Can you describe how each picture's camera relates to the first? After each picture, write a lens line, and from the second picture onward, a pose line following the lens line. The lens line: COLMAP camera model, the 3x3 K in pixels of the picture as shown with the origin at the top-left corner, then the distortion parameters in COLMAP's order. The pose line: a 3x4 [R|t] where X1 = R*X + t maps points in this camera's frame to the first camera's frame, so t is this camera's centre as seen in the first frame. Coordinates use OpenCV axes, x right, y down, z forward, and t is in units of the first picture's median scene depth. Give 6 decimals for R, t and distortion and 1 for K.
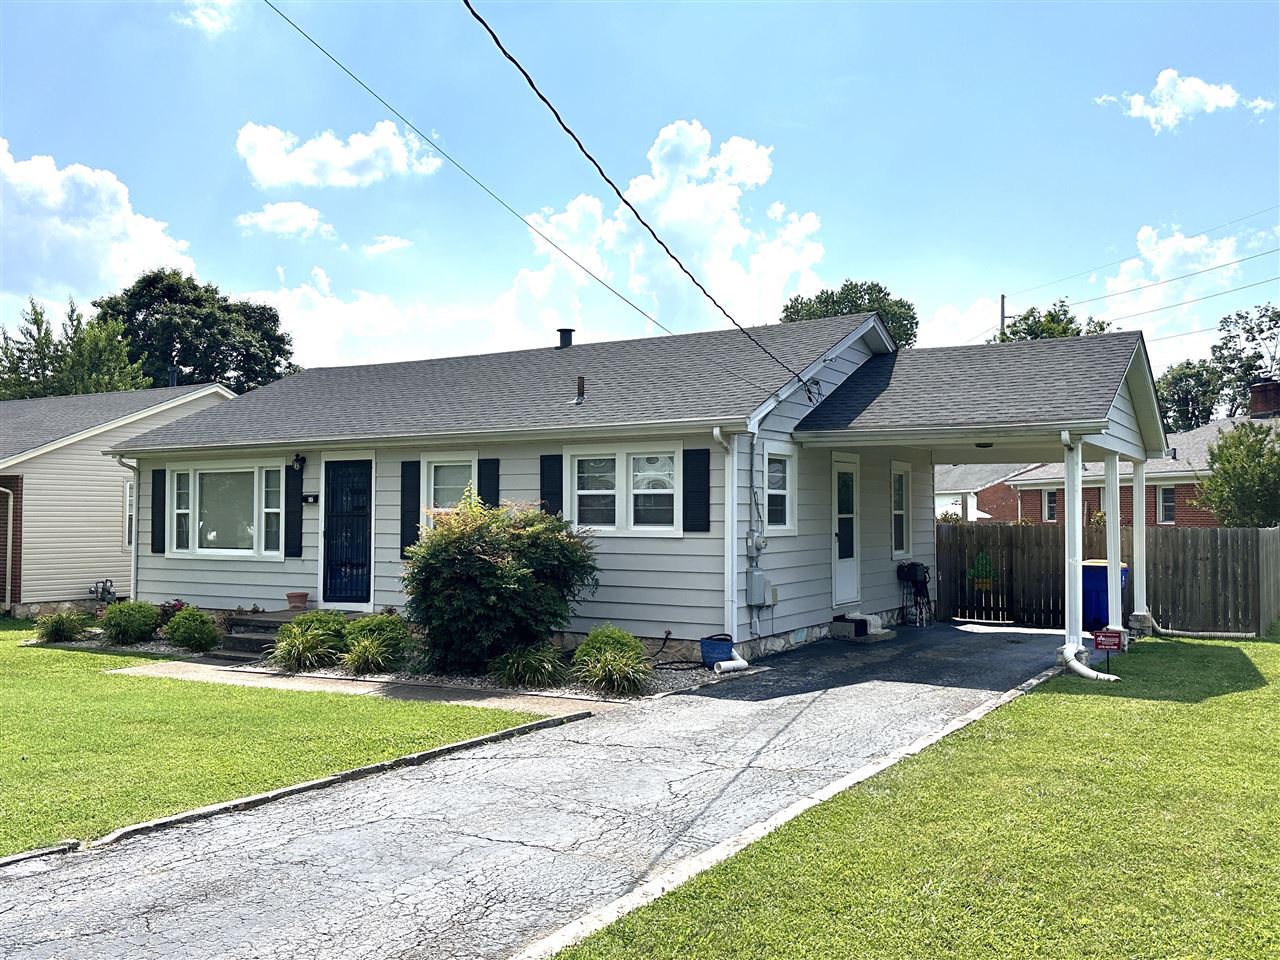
lens RADIAL K [[1097.8, 0, 634.9], [0, 1097.8, 466.2], [0, 0, 1]] dist [0.110064, -0.130107]
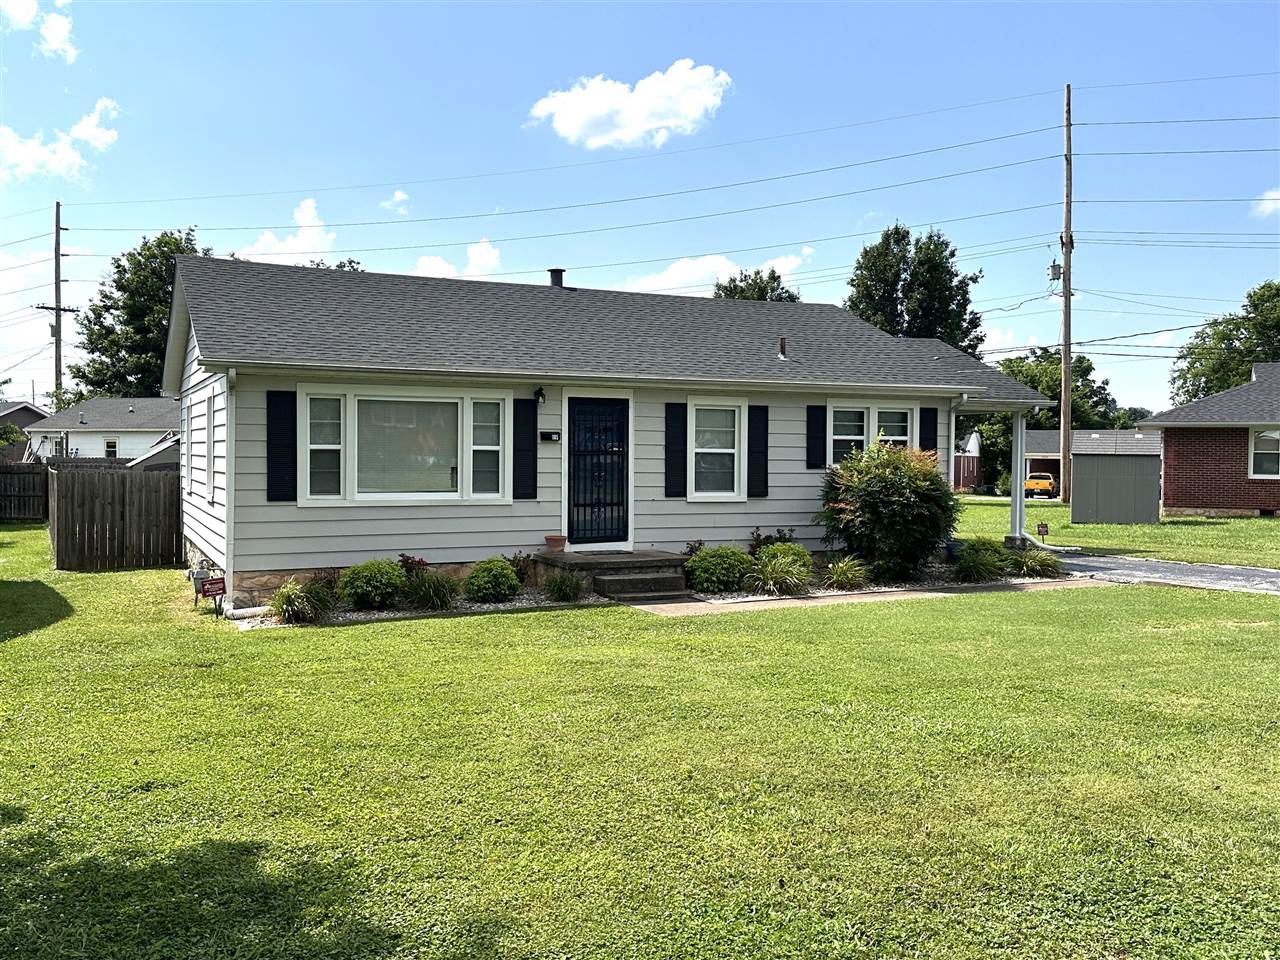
lens RADIAL K [[1191.2, 0, 630.1], [0, 1191.2, 478.4], [0, 0, 1]] dist [0.085839, 0.000000]
pose [[0.544591, -0.012182, 0.838614, -1.241067], [-0.042344, 0.998220, 0.041998, 0.022486], [-0.837632, -0.058382, 0.543105, 0.443740]]
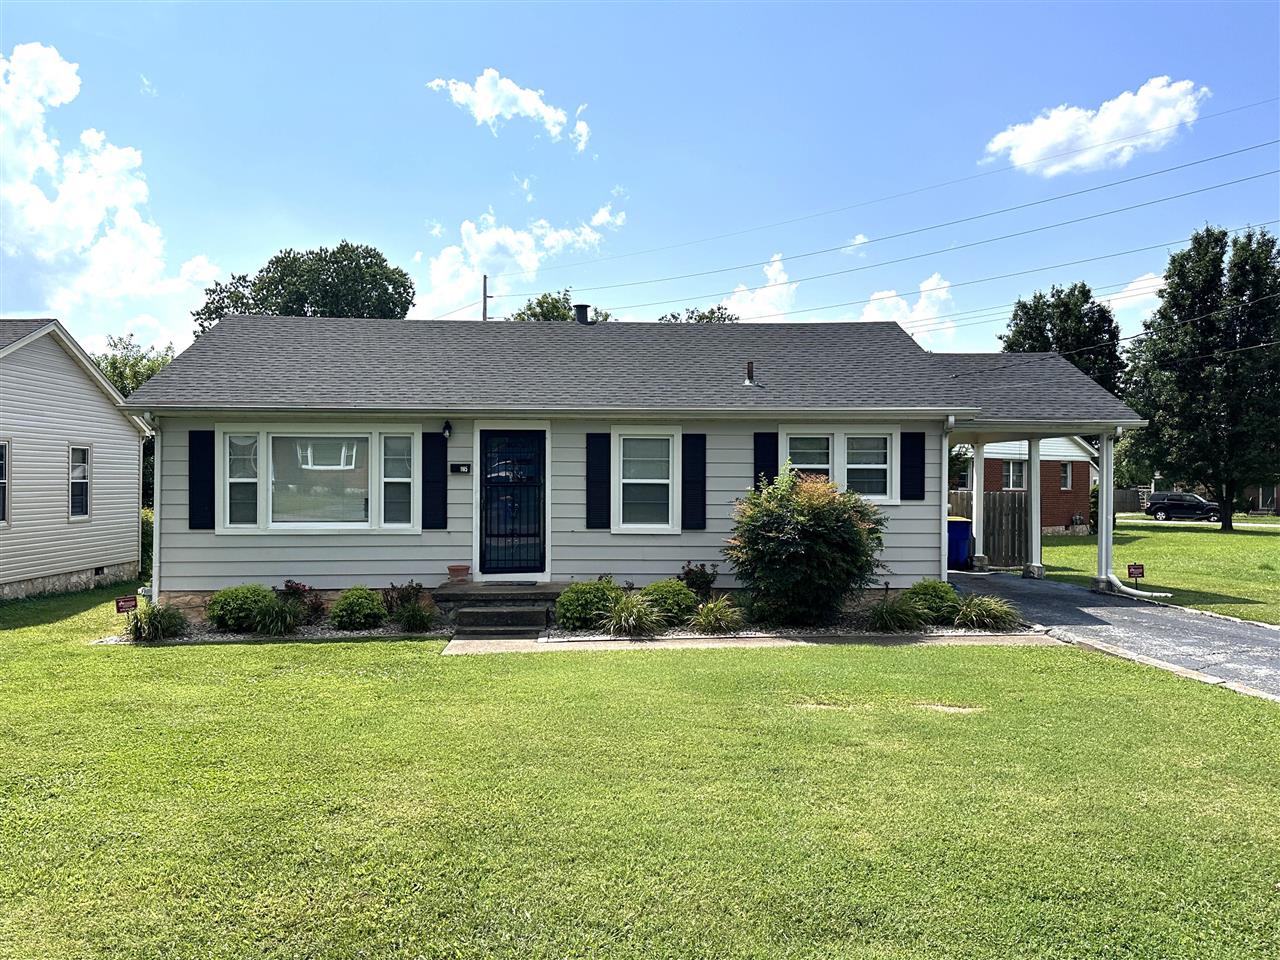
lens RADIAL K [[1097.8, 0, 634.6], [0, 1097.8, 458.4], [0, 0, 1]] dist [0.110064, -0.130107]
pose [[0.826755, 0.011980, 0.562434, -0.795844], [-0.026843, 0.999475, 0.018169, -0.000554], [-0.561921, -0.030119, 0.826643, 0.138395]]
